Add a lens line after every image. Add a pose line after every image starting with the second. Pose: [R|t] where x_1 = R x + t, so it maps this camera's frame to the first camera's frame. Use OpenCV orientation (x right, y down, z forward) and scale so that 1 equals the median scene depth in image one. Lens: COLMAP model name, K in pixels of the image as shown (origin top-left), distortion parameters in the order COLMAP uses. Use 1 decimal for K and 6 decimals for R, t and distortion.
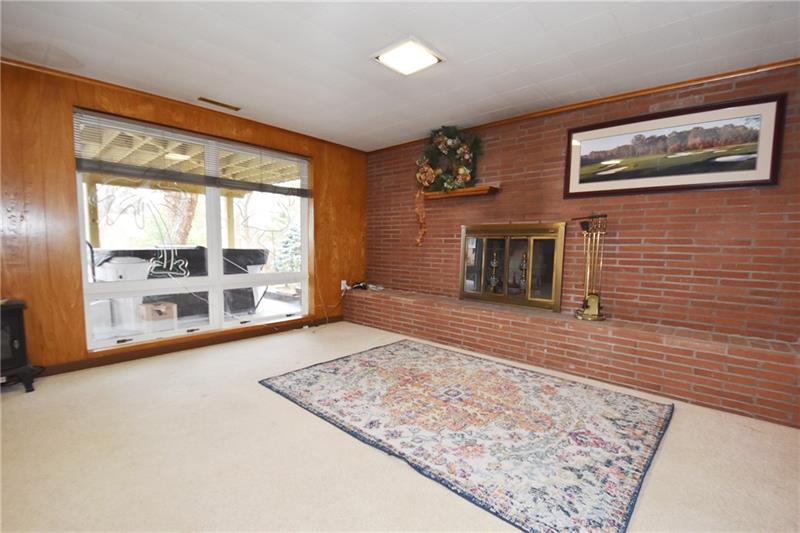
lens RADIAL K [[363.5, 0, 398.7], [0, 363.5, 277.1], [0, 0, 1]] dist [-0.010556, -0.000485]
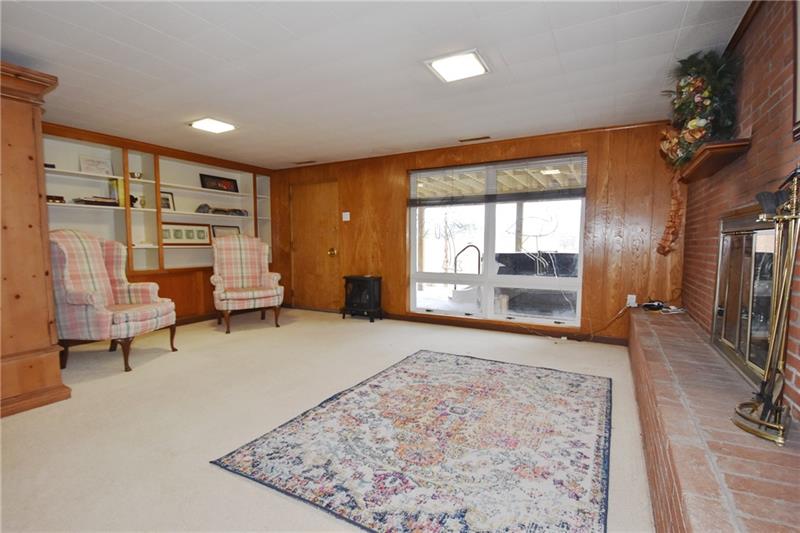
lens RADIAL K [[390.2, 0, 388.5], [0, 390.2, 266.5], [0, 0, 1]] dist [0.001097, -0.000415]
pose [[0.206534, 0.042257, -0.977527, 0.999829], [-0.091362, 0.995535, 0.023733, -0.043206], [0.974165, 0.084407, 0.209472, 0.566357]]
